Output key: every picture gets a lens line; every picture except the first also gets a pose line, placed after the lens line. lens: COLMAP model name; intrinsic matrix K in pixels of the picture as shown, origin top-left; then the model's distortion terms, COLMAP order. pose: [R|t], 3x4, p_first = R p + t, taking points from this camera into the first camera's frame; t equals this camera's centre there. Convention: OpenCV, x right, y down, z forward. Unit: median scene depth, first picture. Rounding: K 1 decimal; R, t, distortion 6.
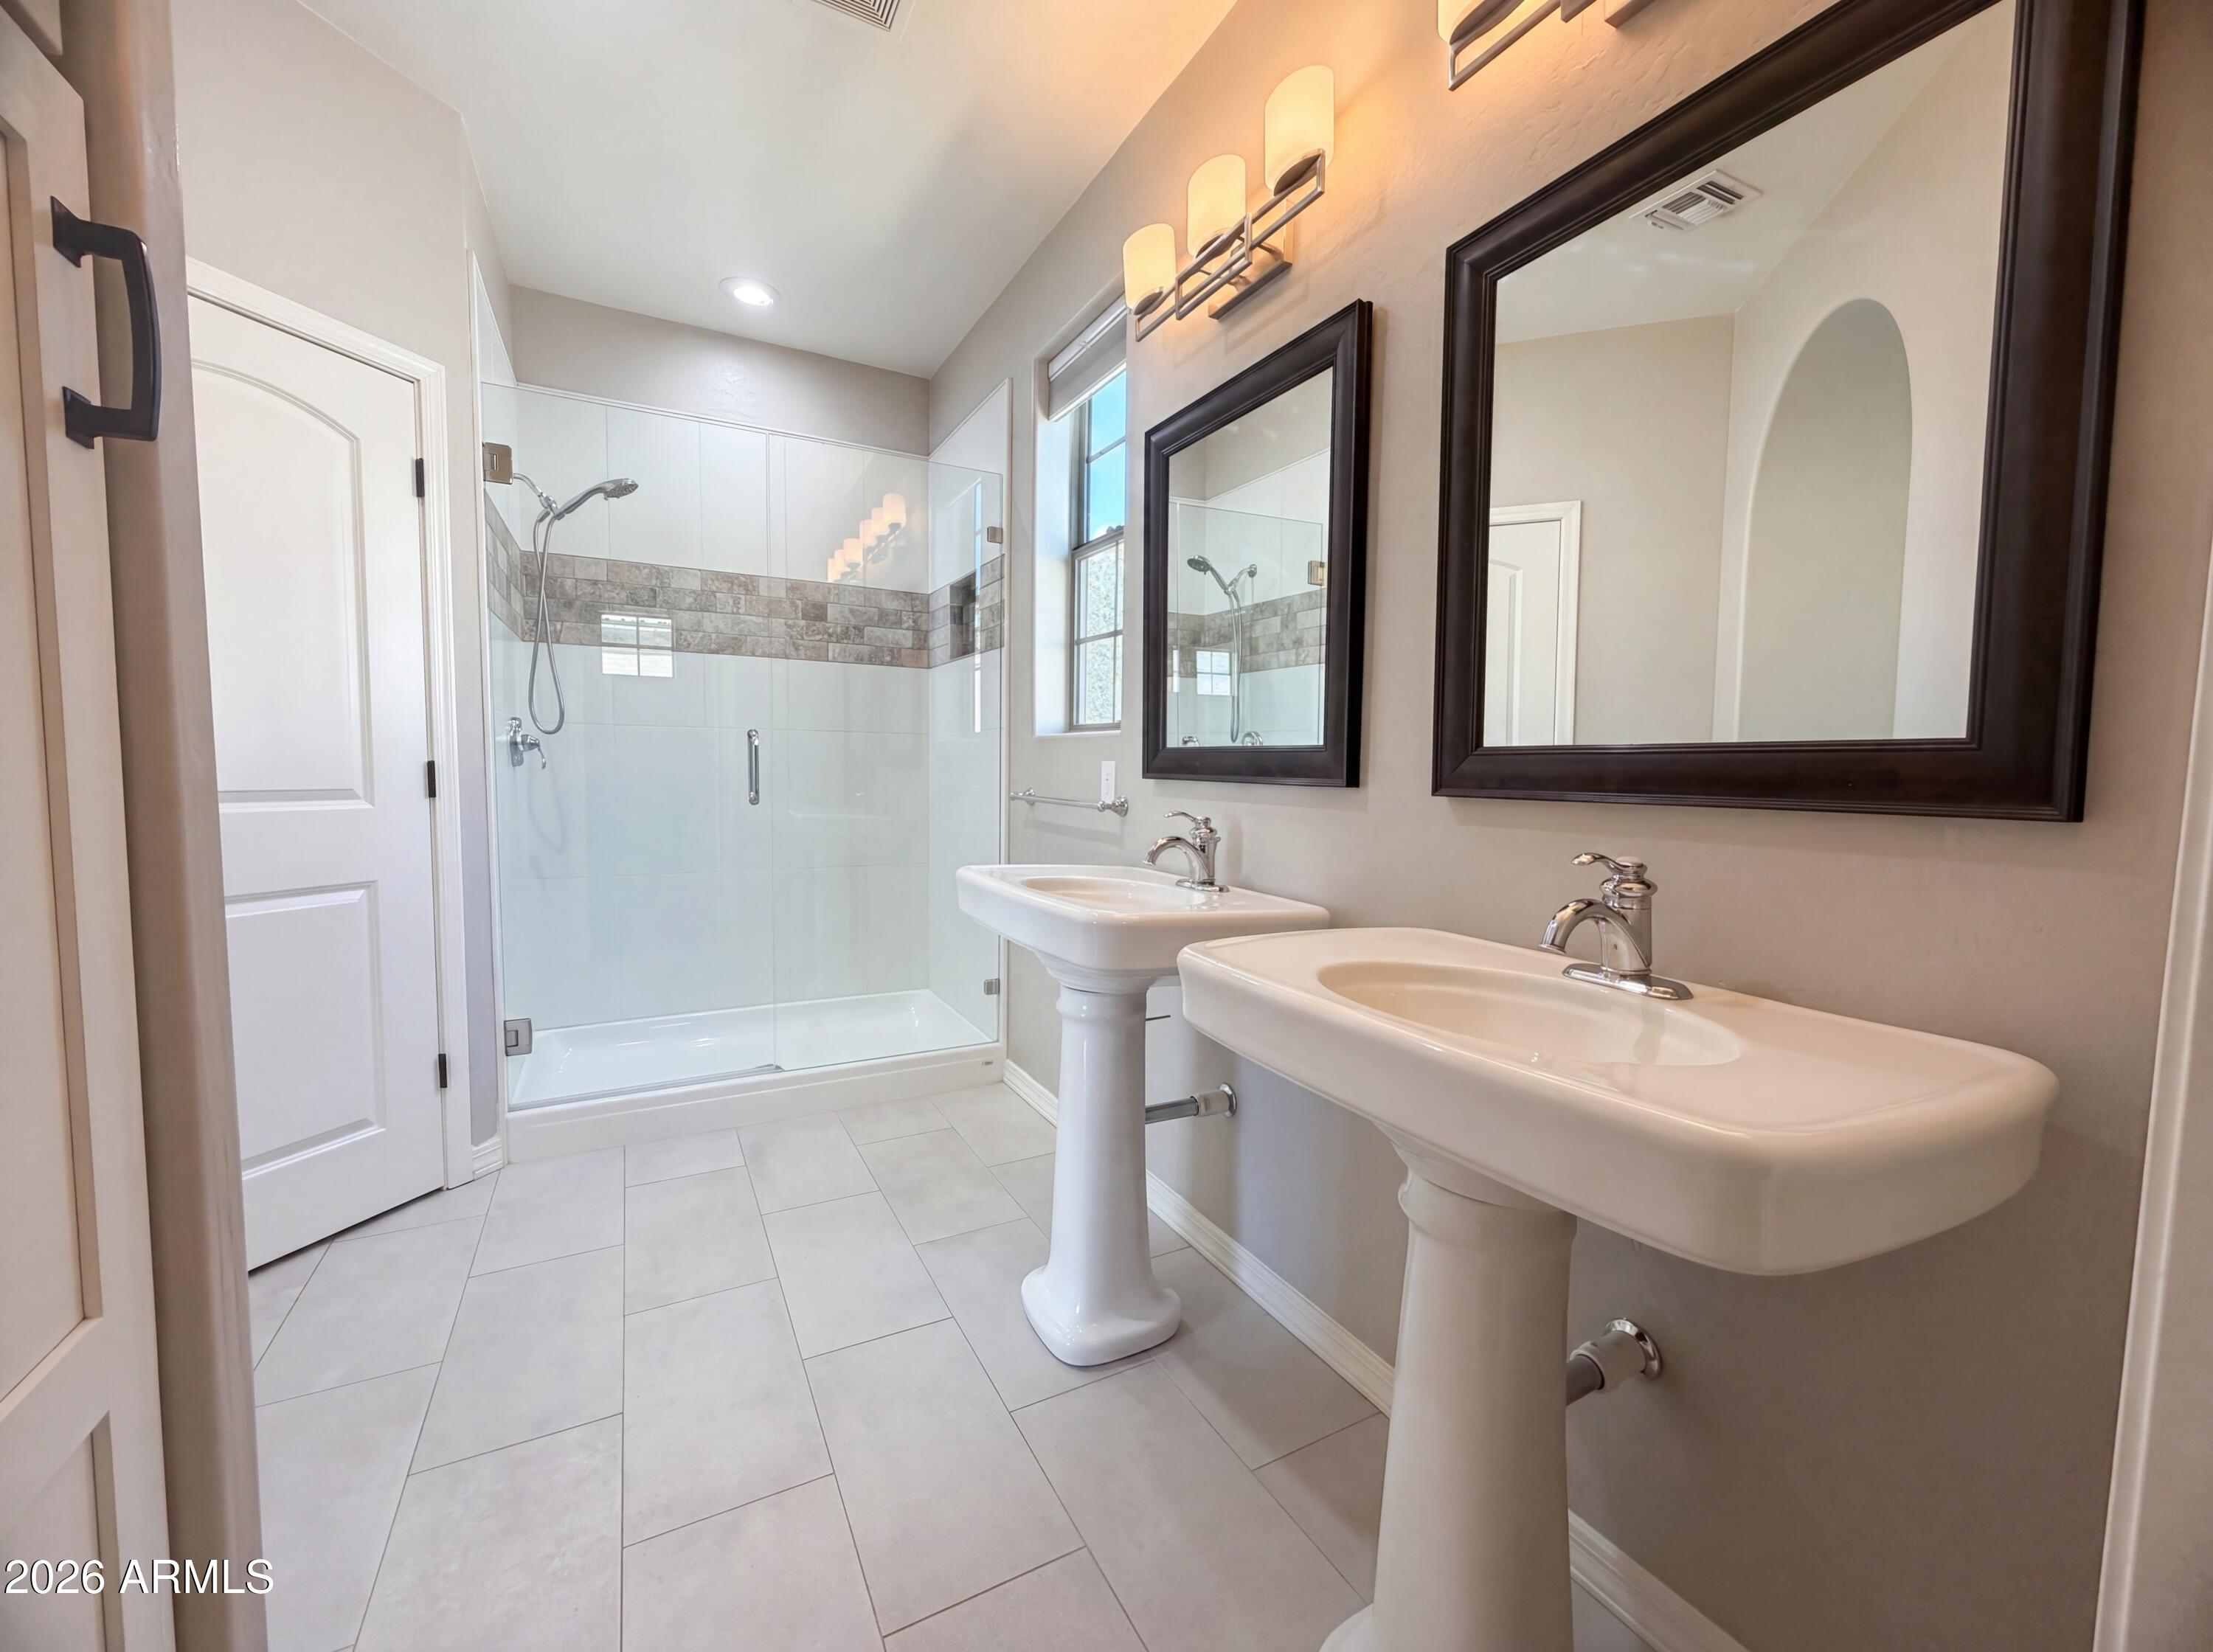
lens RADIAL K [[873.4, 0, 1096.5], [0, 873.4, 825.2], [0, 0, 1]] dist [0.002104, -0.000556]
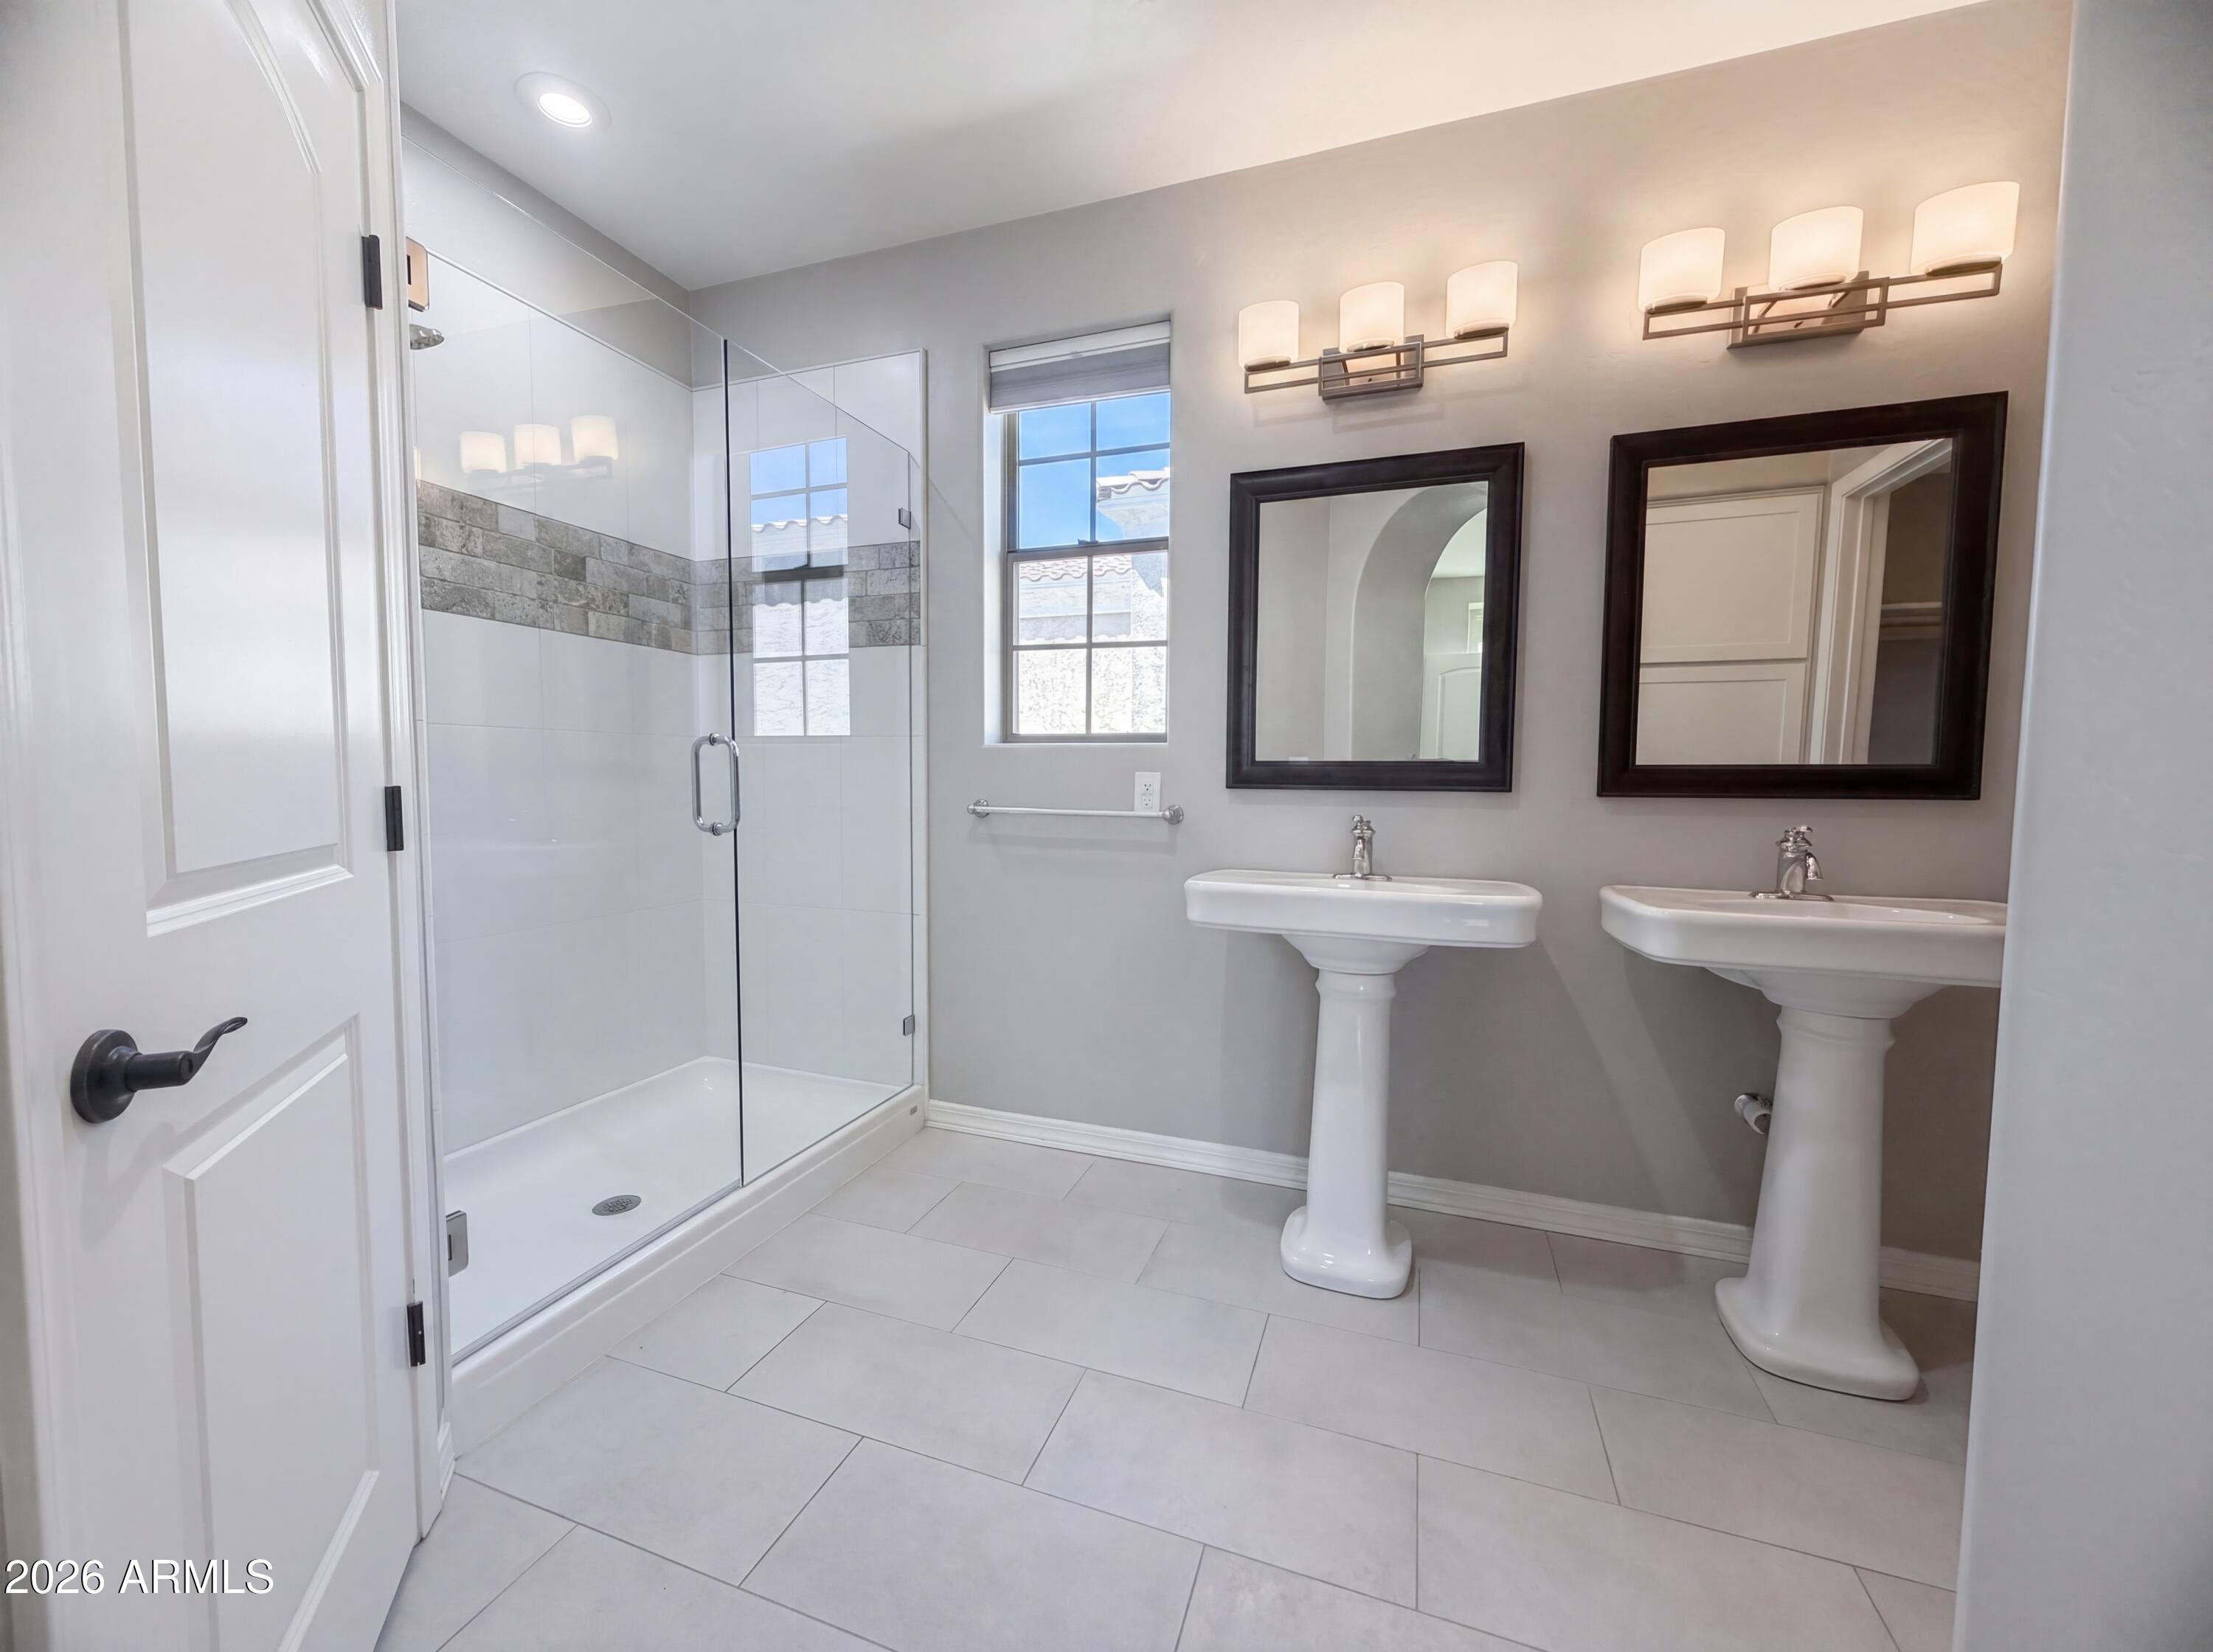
lens RADIAL K [[873.4, 0, 1096.1], [0, 873.4, 824.5], [0, 0, 1]] dist [0.002104, -0.000556]
pose [[0.751008, -0.049392, 0.658443, -0.610333], [0.049457, 0.998605, 0.018499, -0.028804], [-0.658438, 0.018672, 0.752403, 0.219271]]
